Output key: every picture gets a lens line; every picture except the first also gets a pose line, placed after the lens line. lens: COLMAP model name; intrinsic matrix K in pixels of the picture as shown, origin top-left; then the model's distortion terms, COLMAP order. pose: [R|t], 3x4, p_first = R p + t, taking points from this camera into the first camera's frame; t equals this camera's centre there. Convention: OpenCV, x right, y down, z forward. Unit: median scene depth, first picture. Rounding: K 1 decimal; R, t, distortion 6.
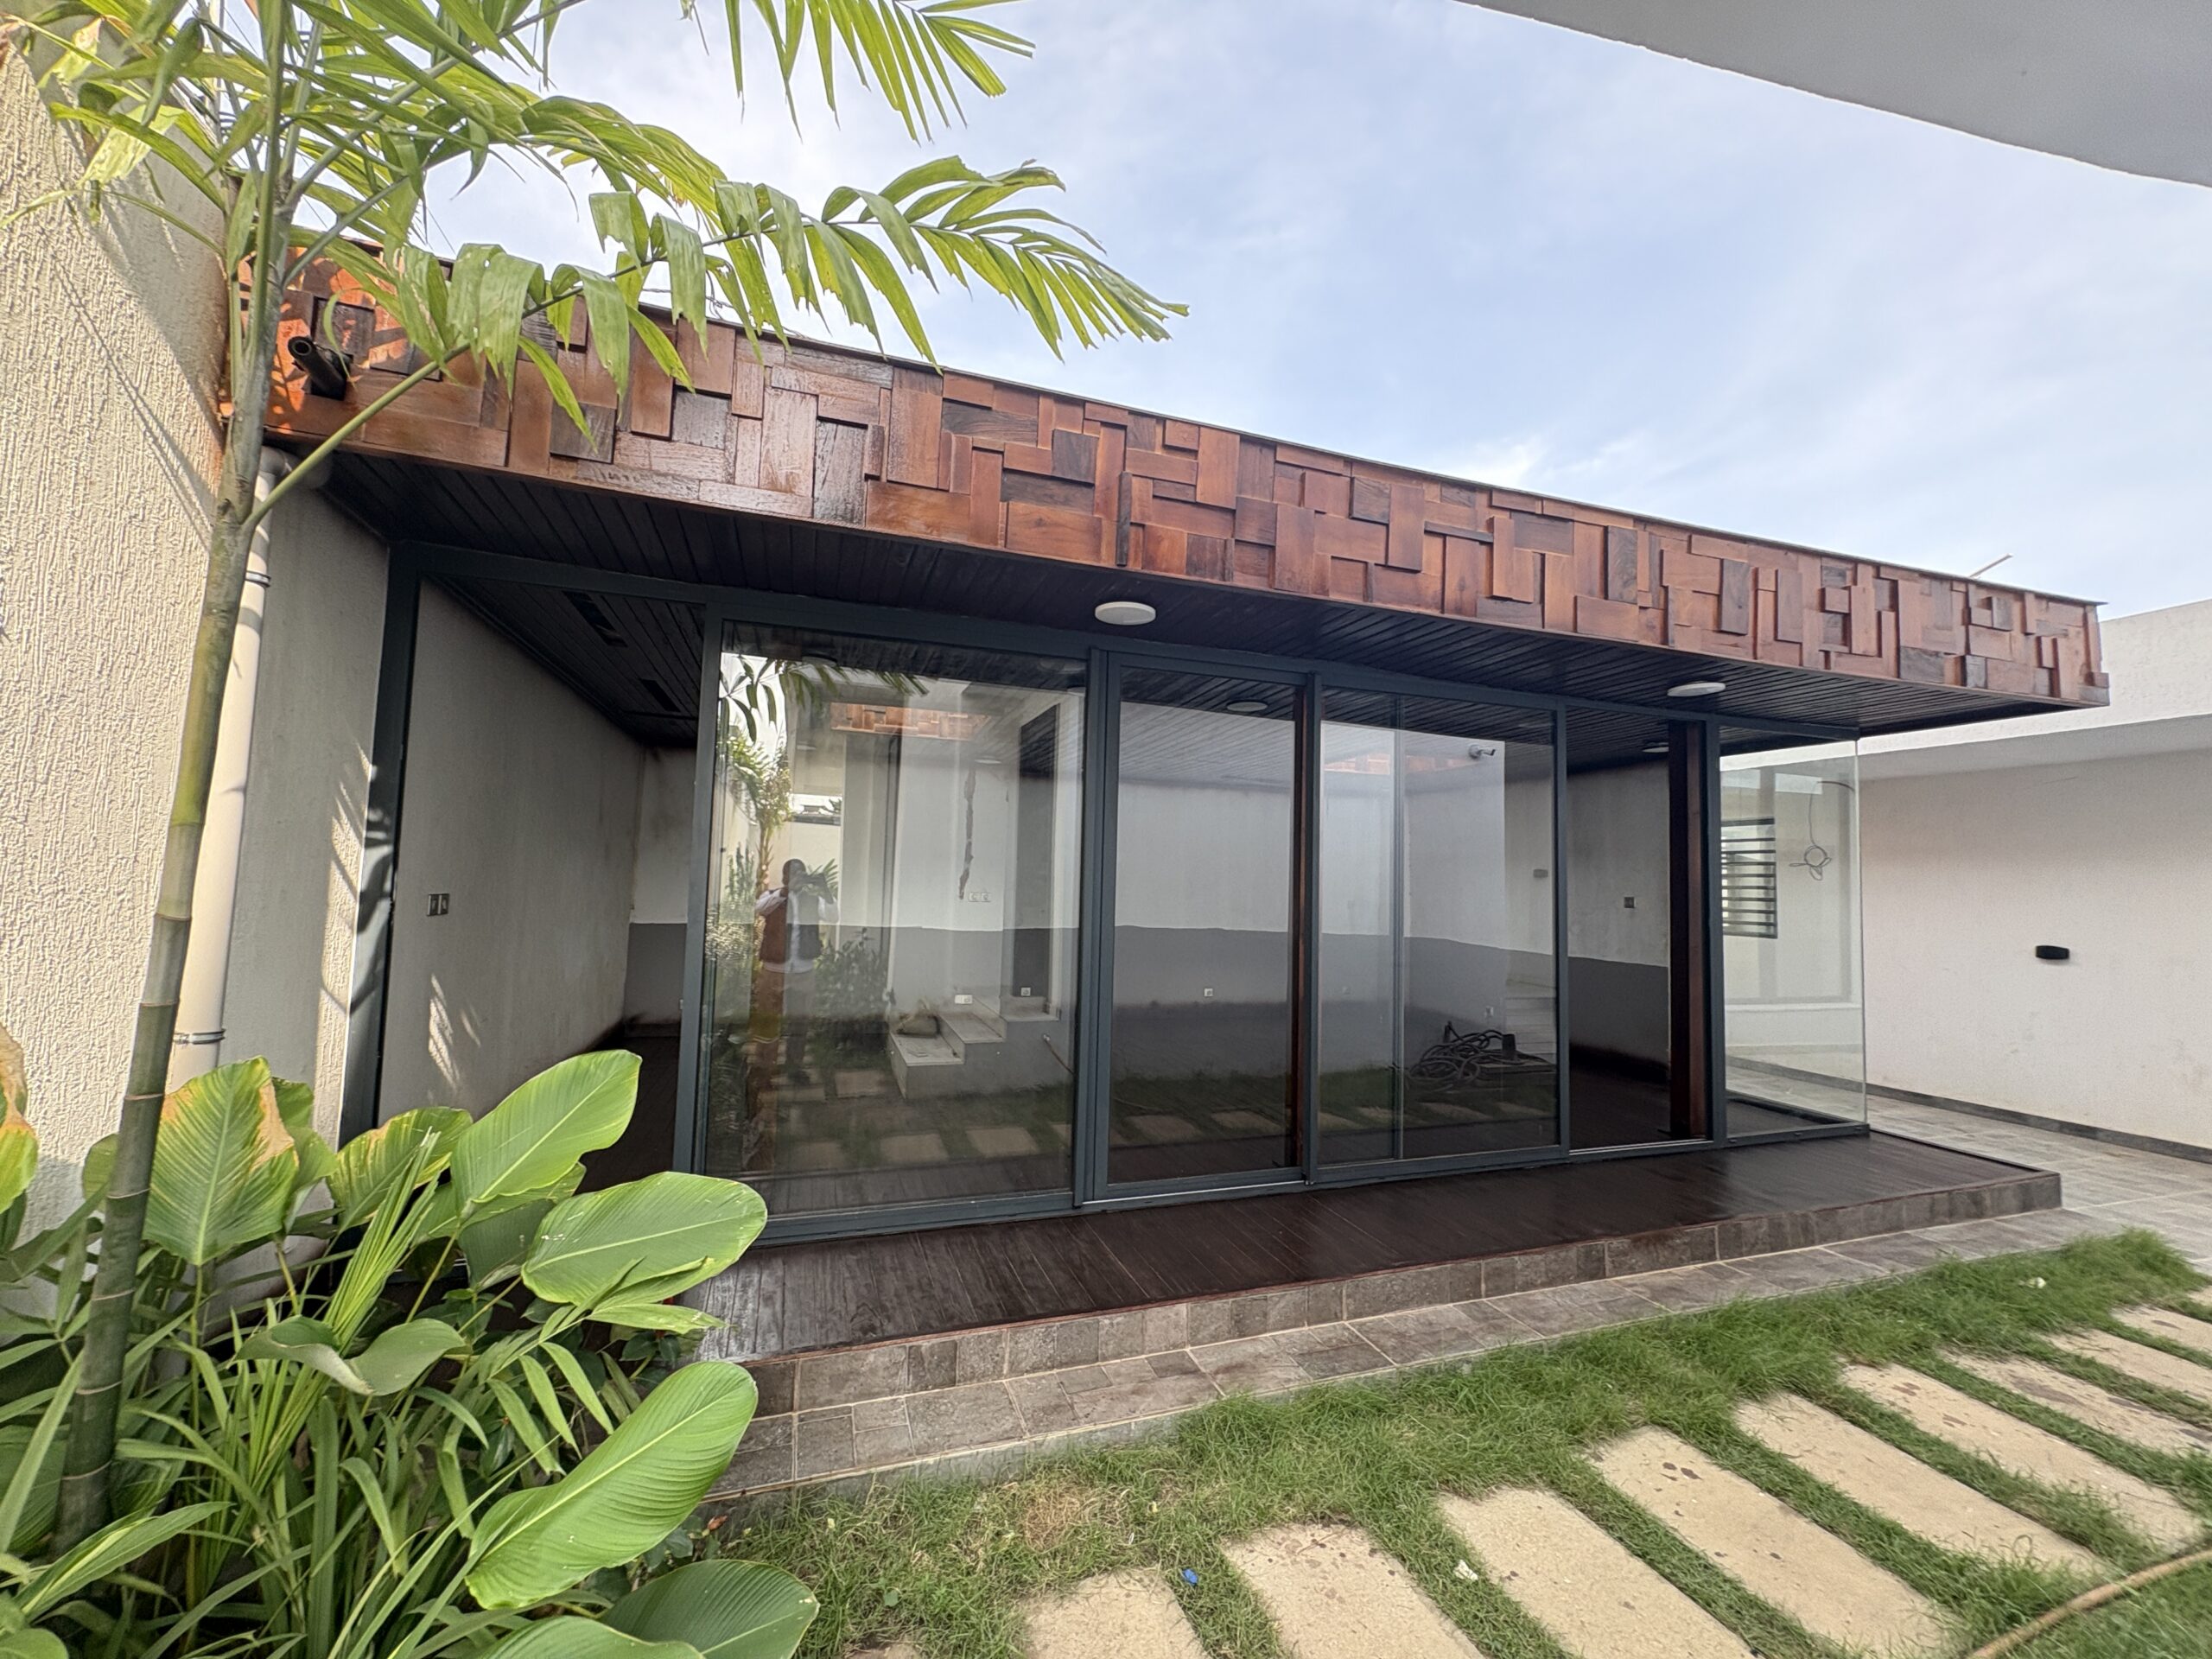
lens RADIAL K [[887.4, 0, 1103.9], [0, 887.4, 824.3], [0, 0, 1]] dist [-0.004021, 0.000348]
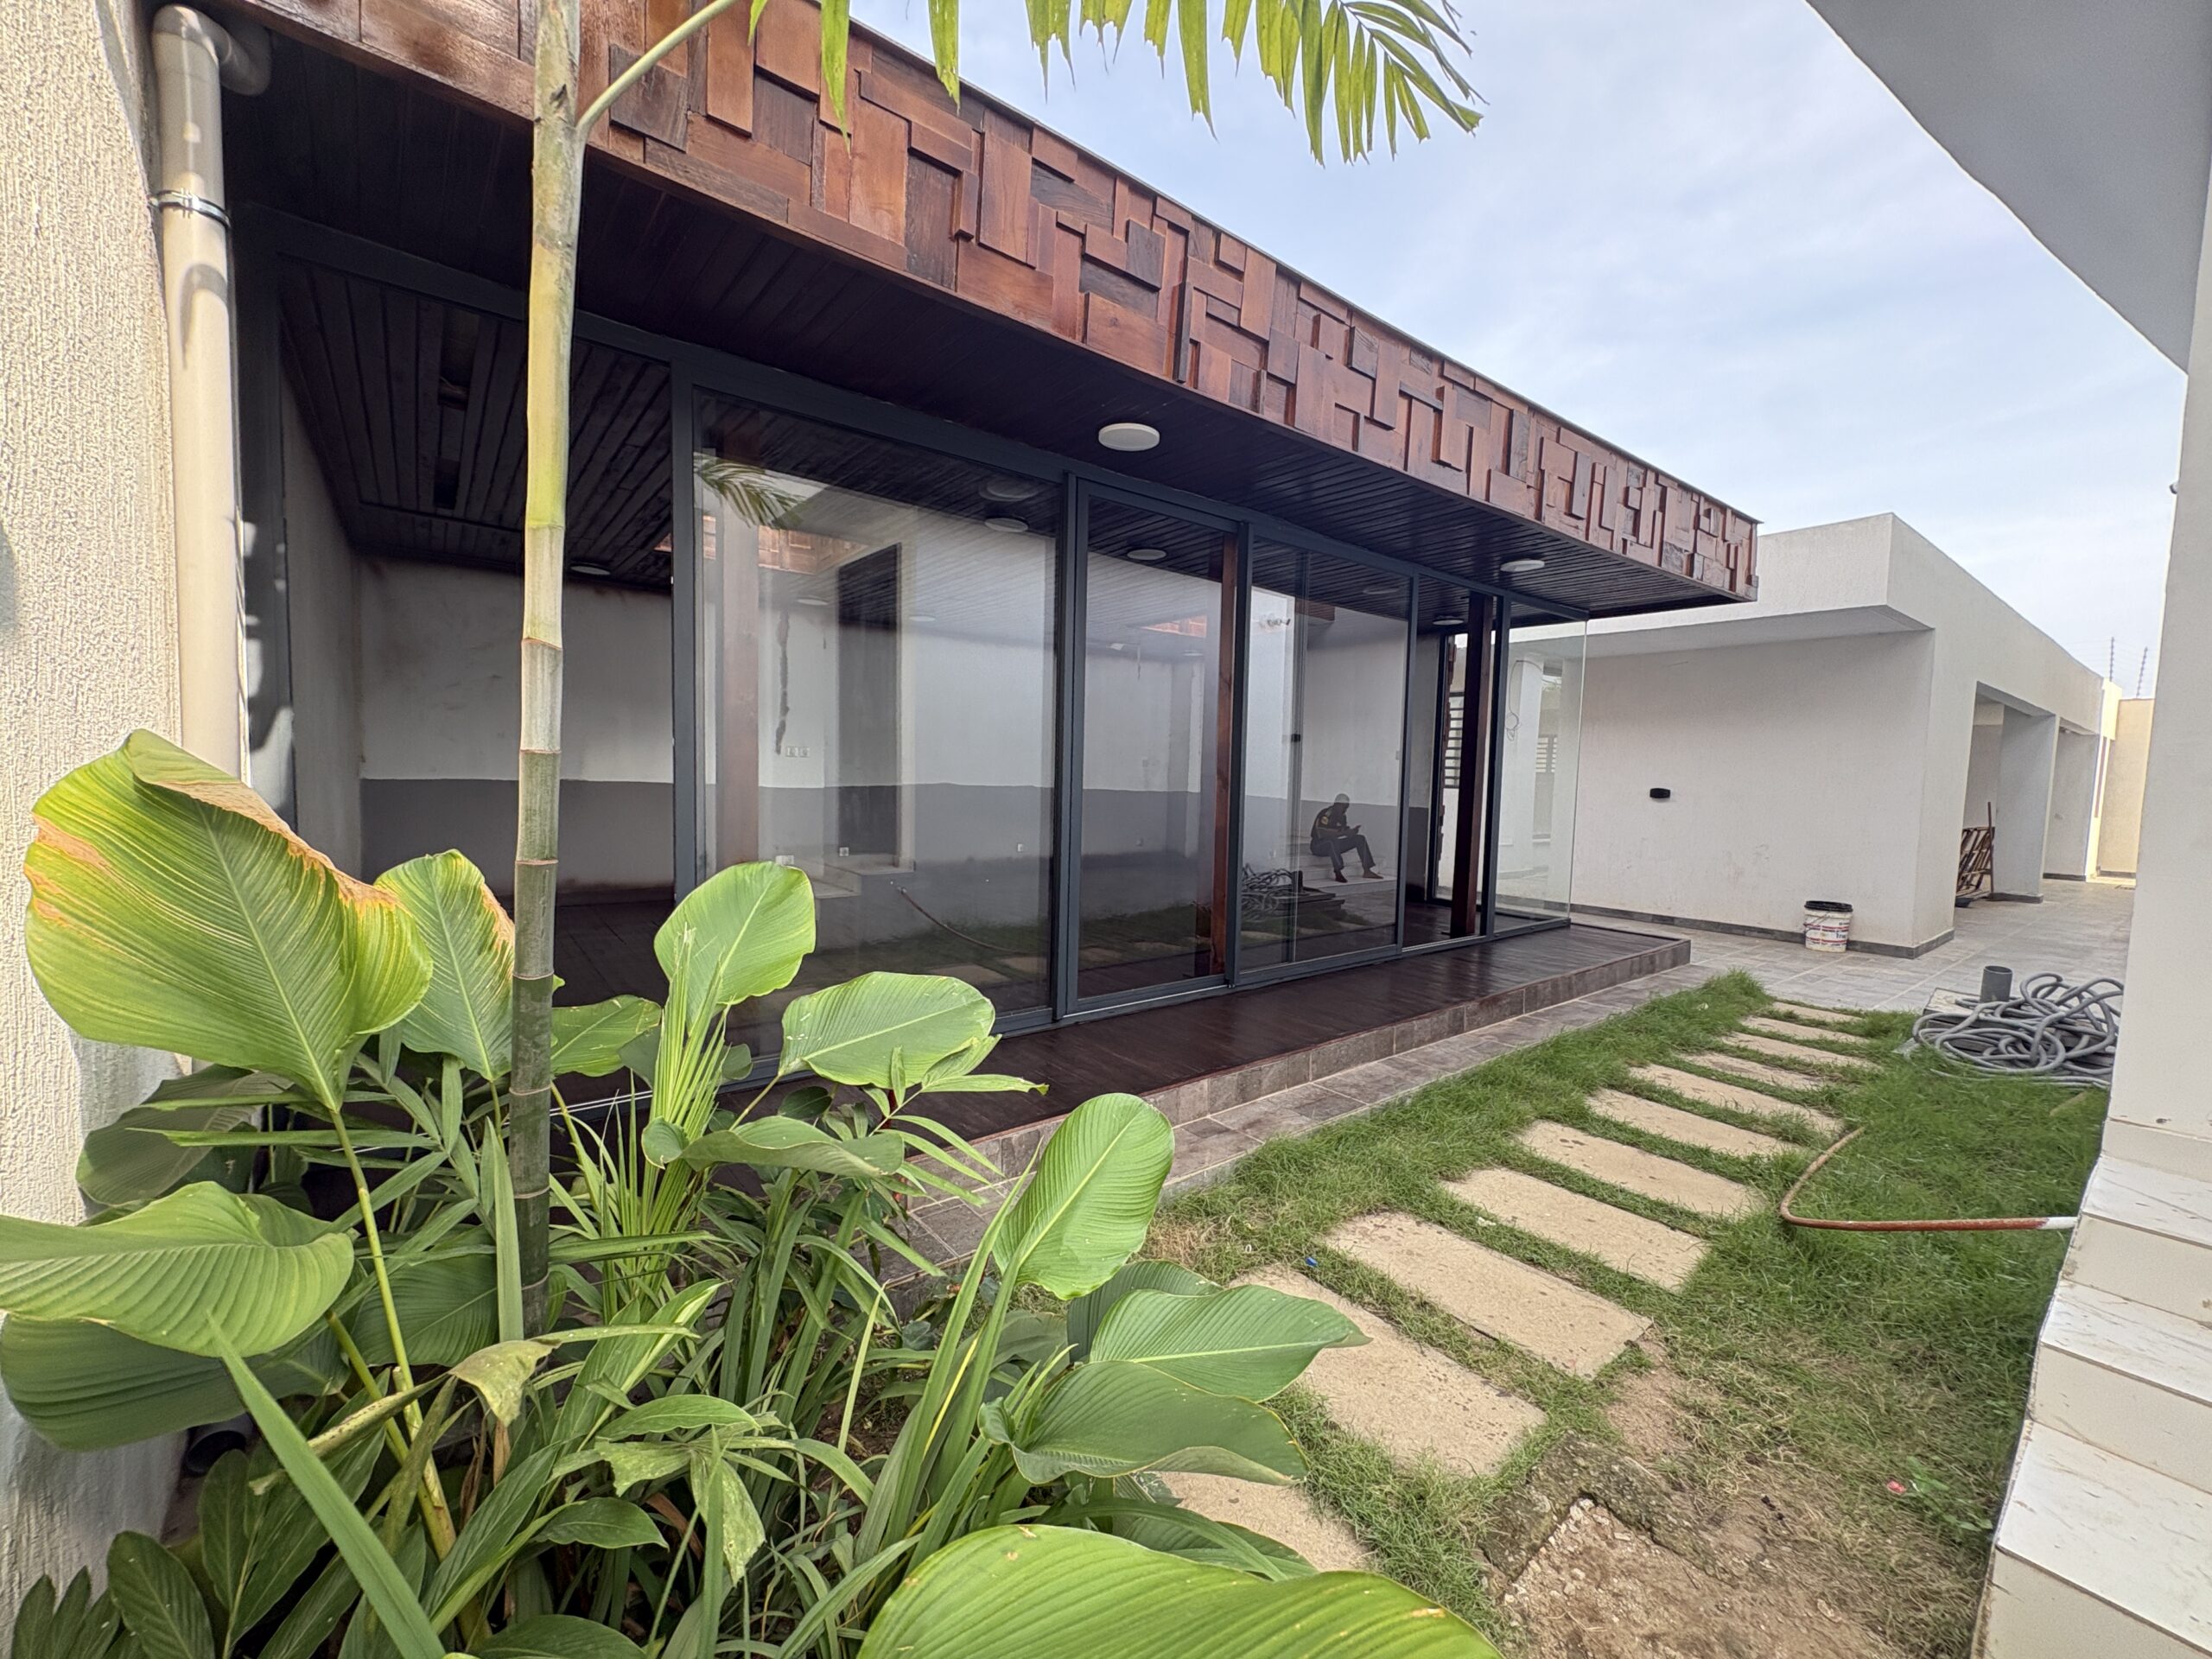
lens RADIAL K [[887.4, 0, 1106.8], [0, 887.4, 827.0], [0, 0, 1]] dist [-0.004021, 0.000348]
pose [[0.942624, -0.024370, 0.332965, -0.348481], [-0.022566, 0.990400, 0.136374, 0.060868], [-0.333092, -0.136063, 0.933025, 0.024595]]
